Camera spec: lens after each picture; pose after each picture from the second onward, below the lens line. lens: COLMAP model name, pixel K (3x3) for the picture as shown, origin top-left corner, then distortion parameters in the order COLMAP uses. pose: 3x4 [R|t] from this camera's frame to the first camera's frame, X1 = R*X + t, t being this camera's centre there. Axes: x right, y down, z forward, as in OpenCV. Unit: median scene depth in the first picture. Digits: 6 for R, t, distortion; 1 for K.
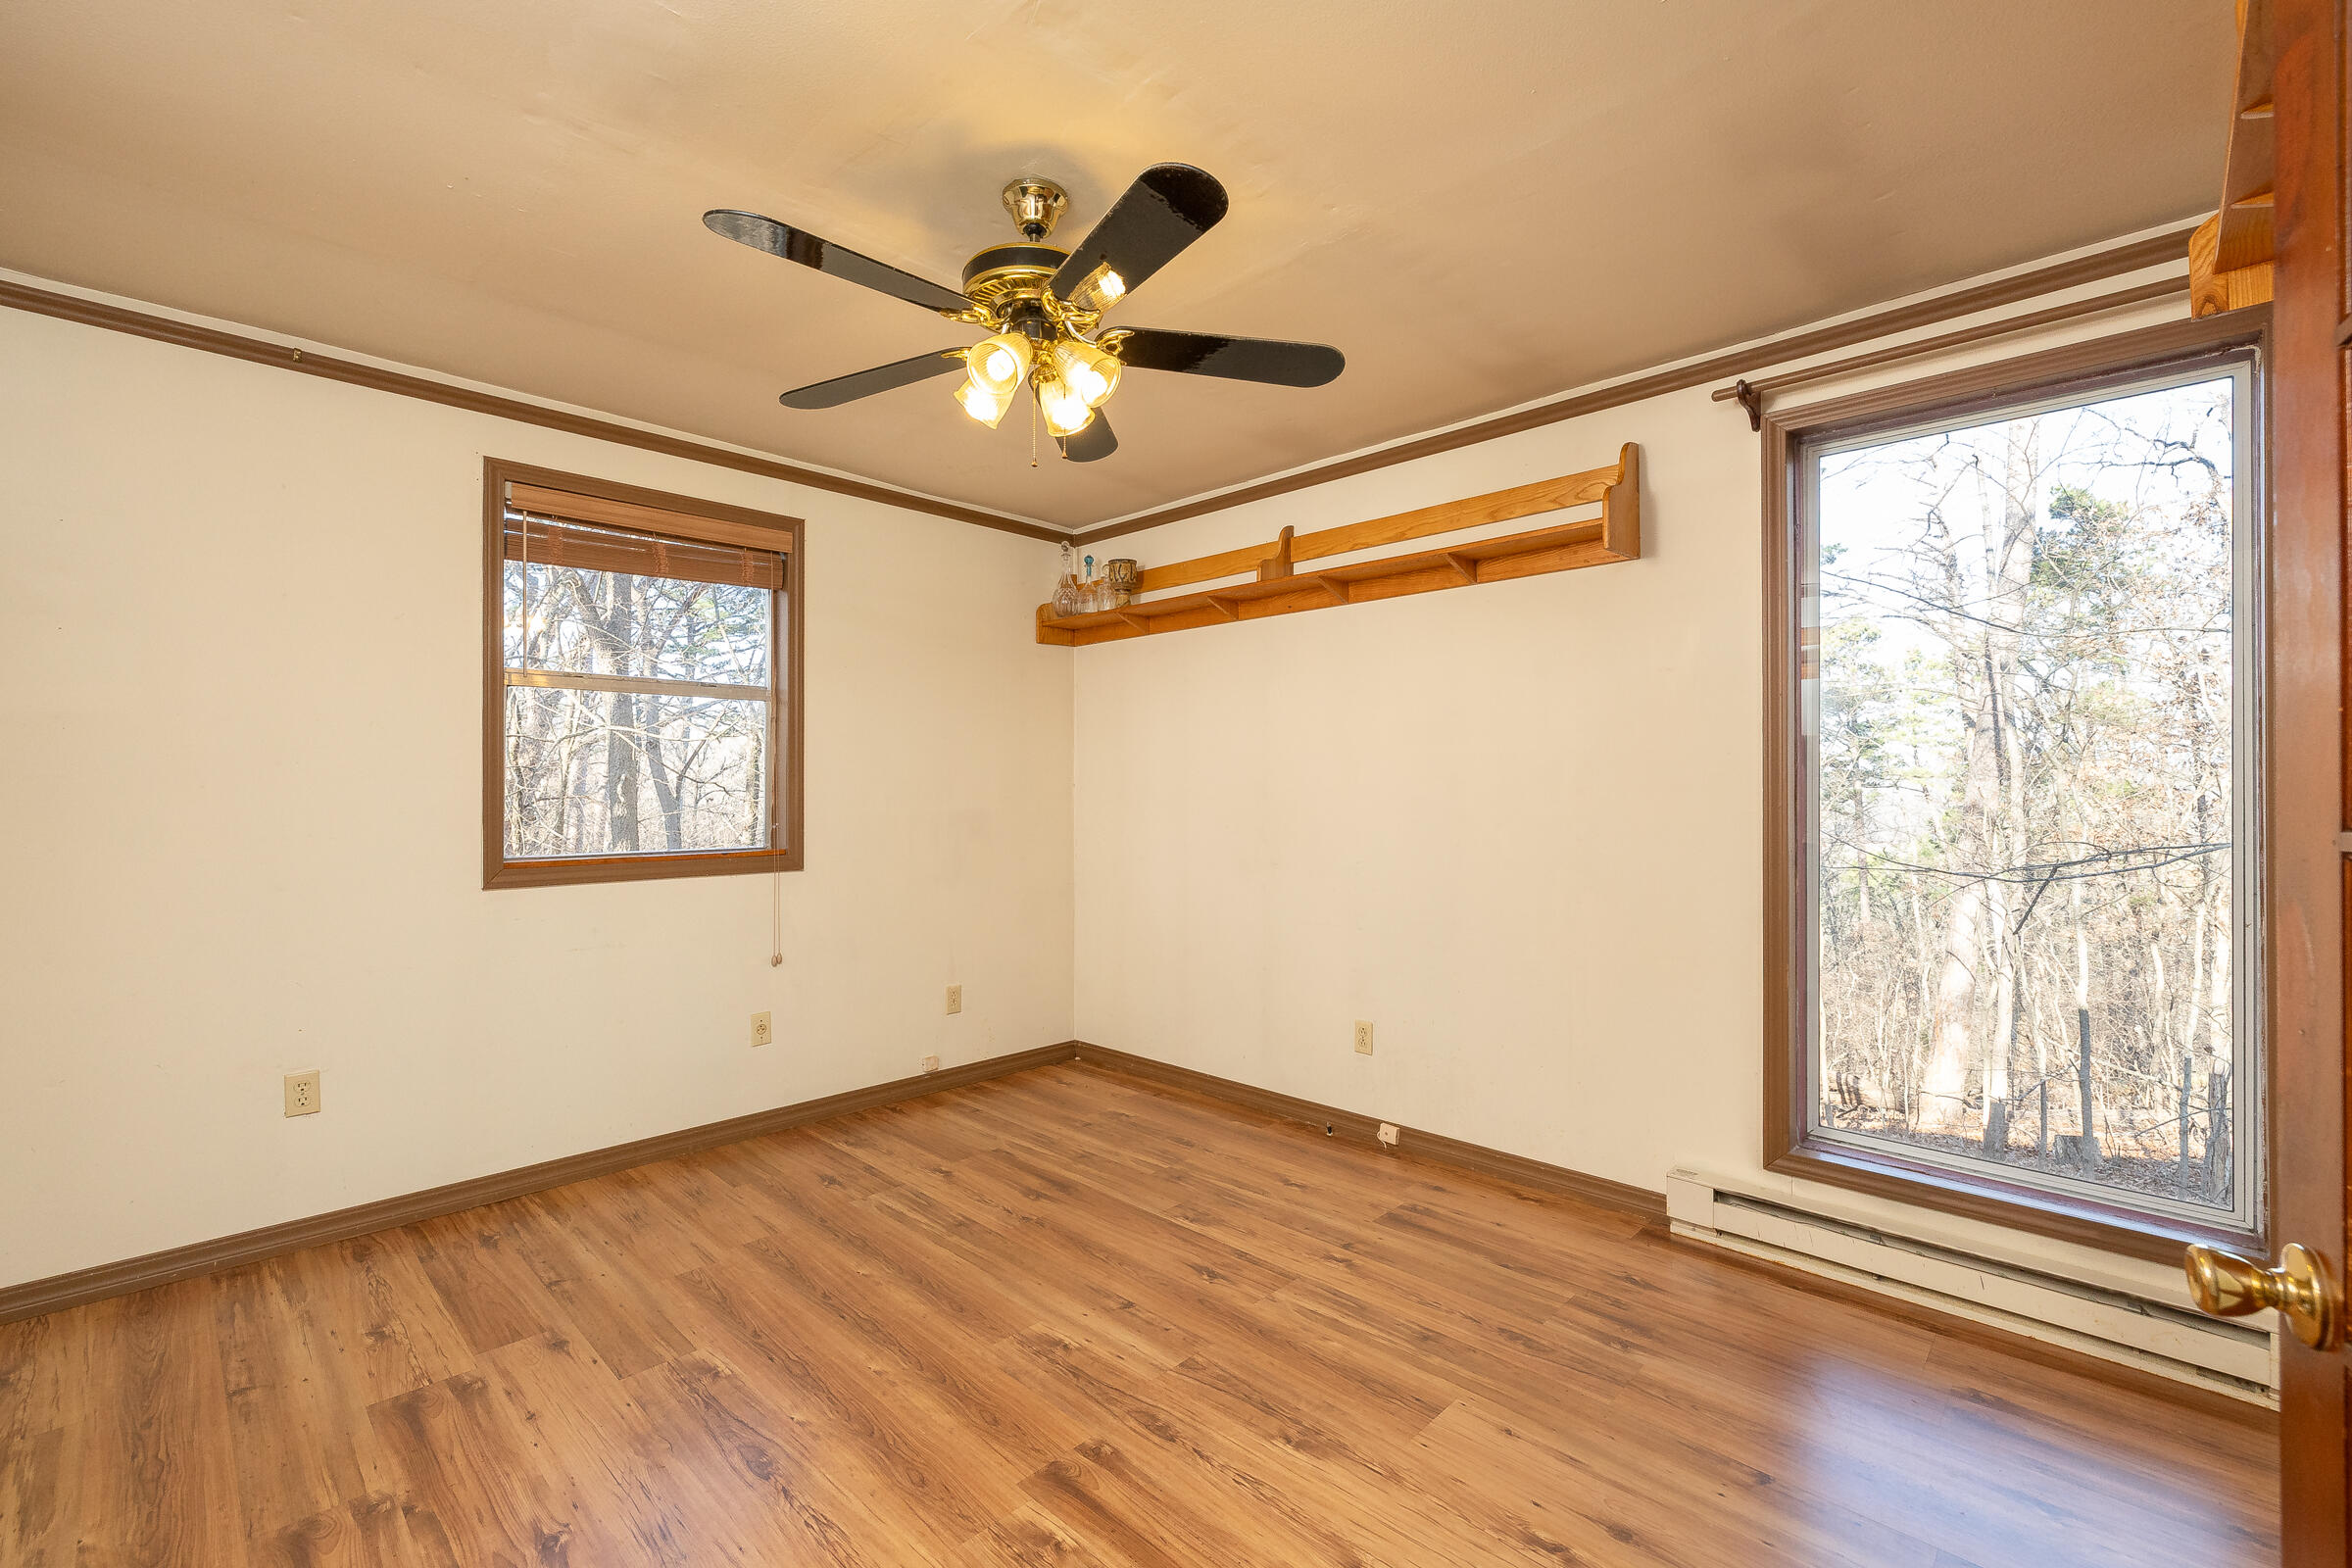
lens RADIAL K [[992.6, 0, 1181.4], [0, 992.6, 785.2], [0, 0, 1]] dist [0.000331, 0.000622]
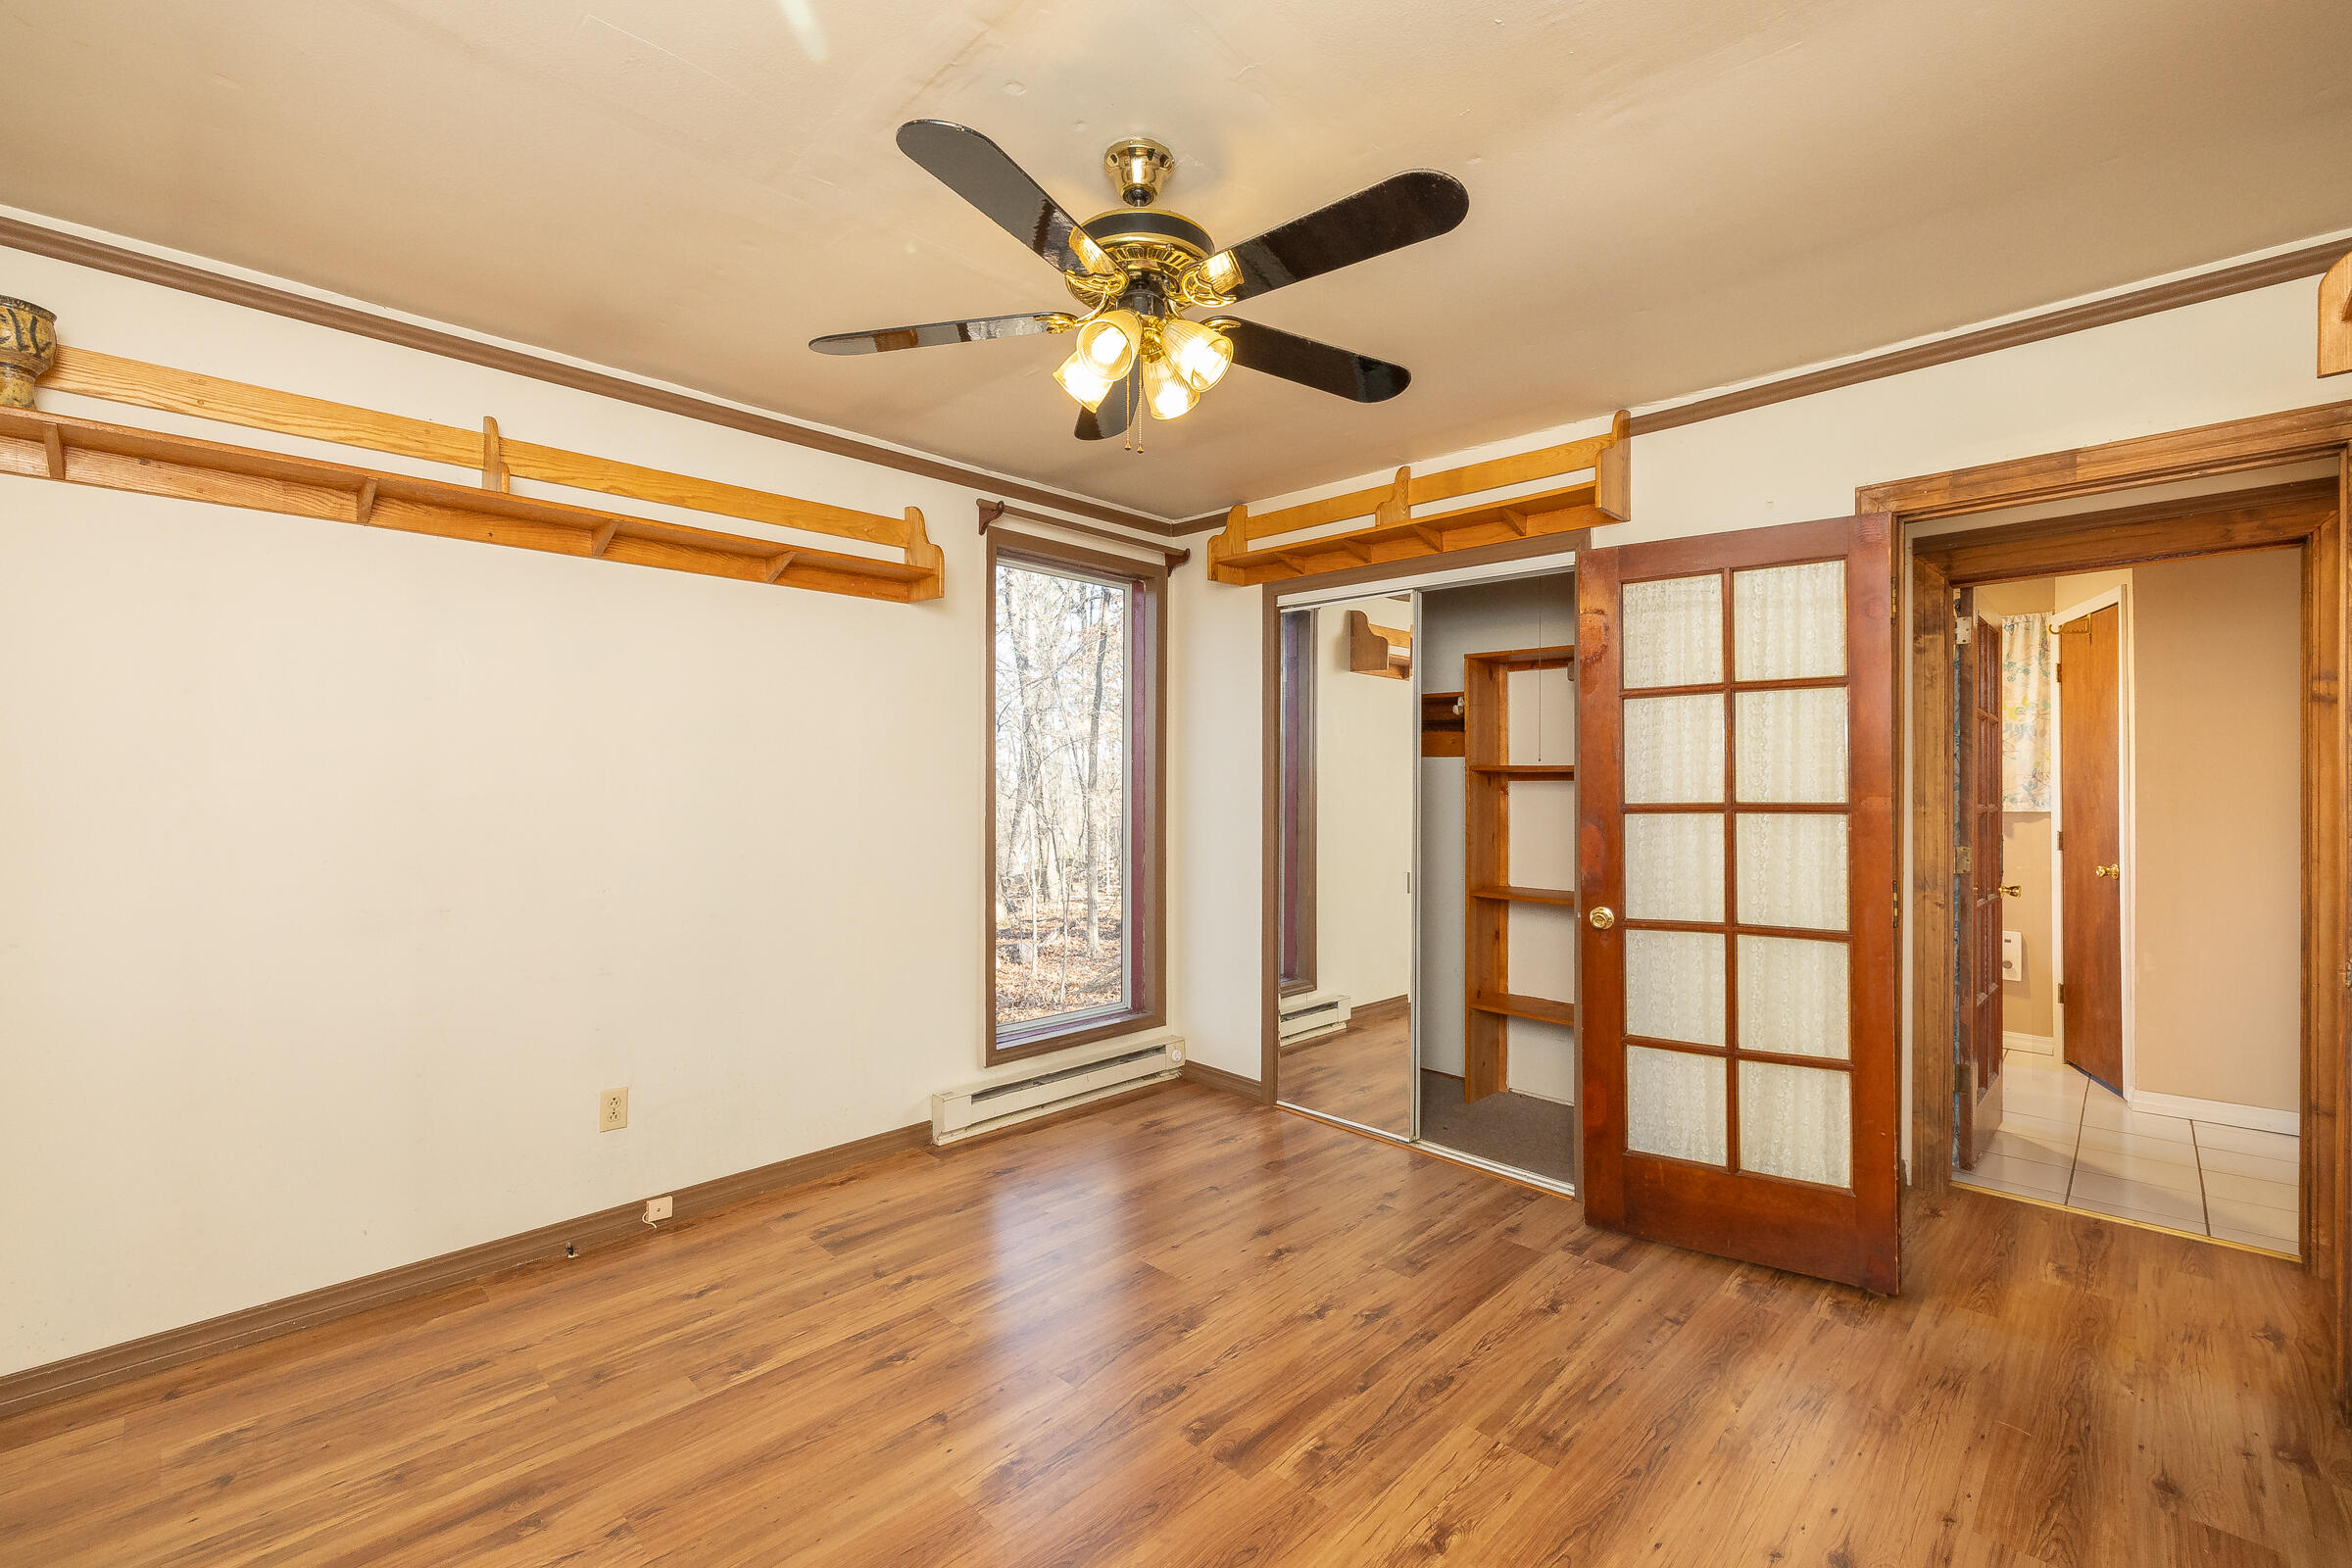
lens RADIAL K [[992.6, 0, 1181.4], [0, 992.6, 785.2], [0, 0, 1]] dist [0.000331, 0.000622]
pose [[0.013771, 0.001896, 0.999903, -0.748458], [-0.003361, 0.999993, -0.001849, -0.006697], [-0.999900, -0.003335, 0.013778, 0.662947]]
